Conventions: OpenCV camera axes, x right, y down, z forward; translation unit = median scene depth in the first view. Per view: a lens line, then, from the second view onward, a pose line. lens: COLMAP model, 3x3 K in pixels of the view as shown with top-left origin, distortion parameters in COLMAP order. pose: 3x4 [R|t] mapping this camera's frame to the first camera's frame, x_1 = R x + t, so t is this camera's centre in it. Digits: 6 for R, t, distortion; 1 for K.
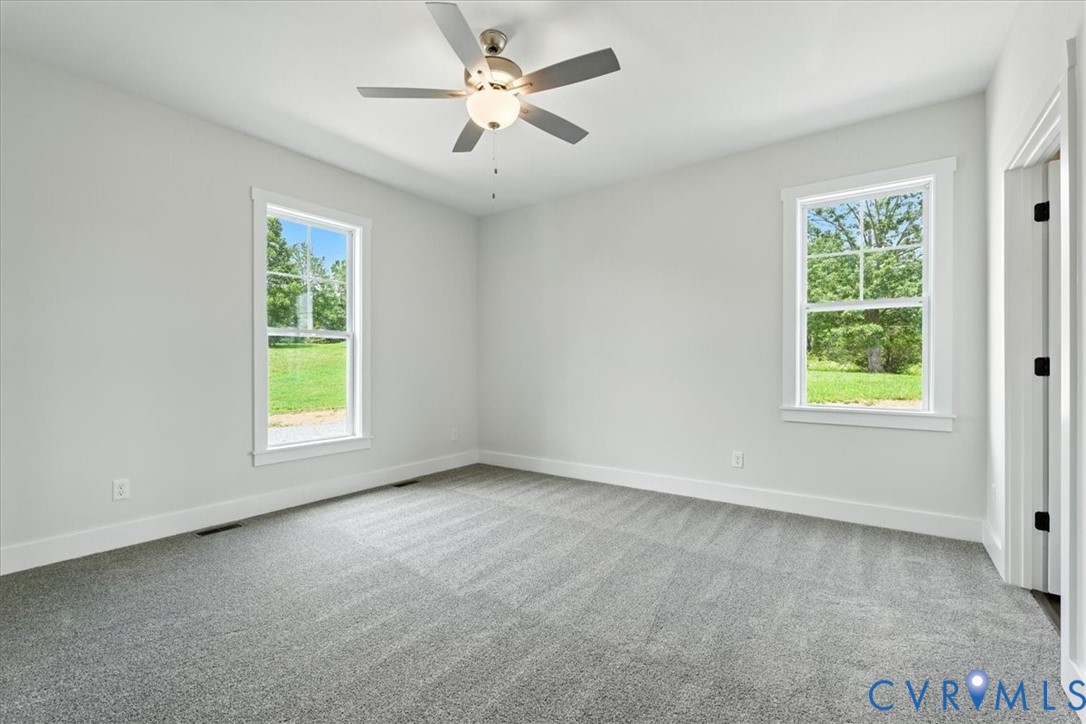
lens RADIAL K [[480.8, 0, 547.3], [0, 480.8, 366.2], [0, 0, 1]] dist [-0.000917, 0.000046]
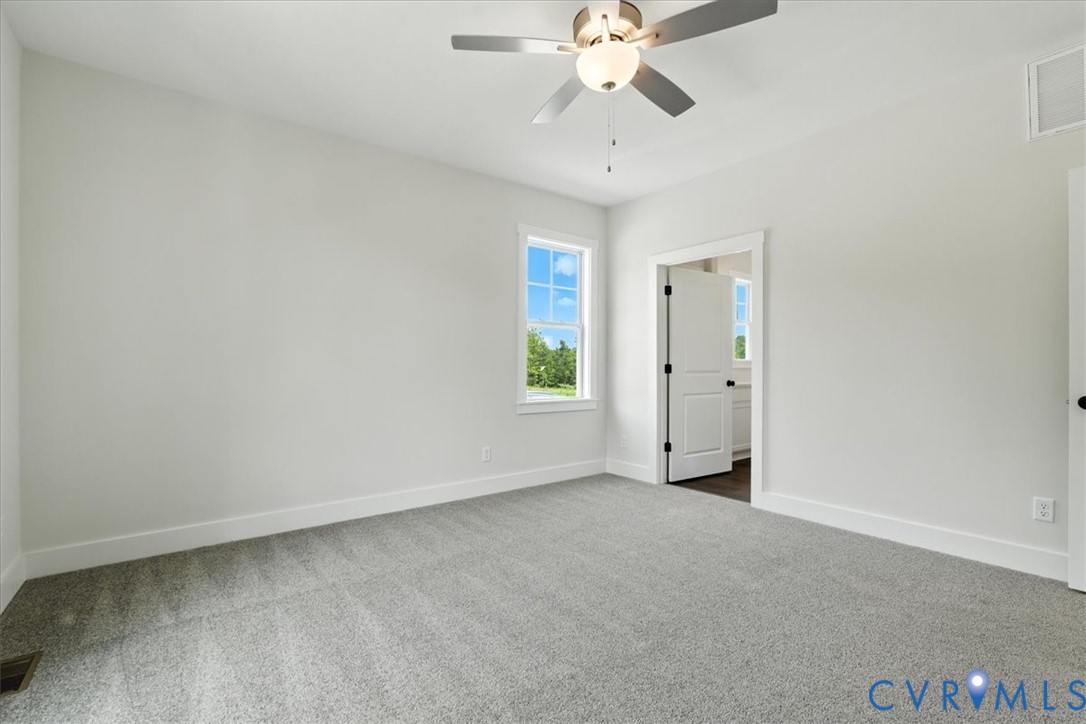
lens RADIAL K [[480.8, 0, 547.3], [0, 480.8, 366.2], [0, 0, 1]] dist [-0.000917, 0.000046]
pose [[0.283650, 0.007524, 0.958898, -0.676217], [-0.001823, 0.999972, -0.007307, 0.001627], [-0.958926, 0.000324, 0.283656, 0.604927]]
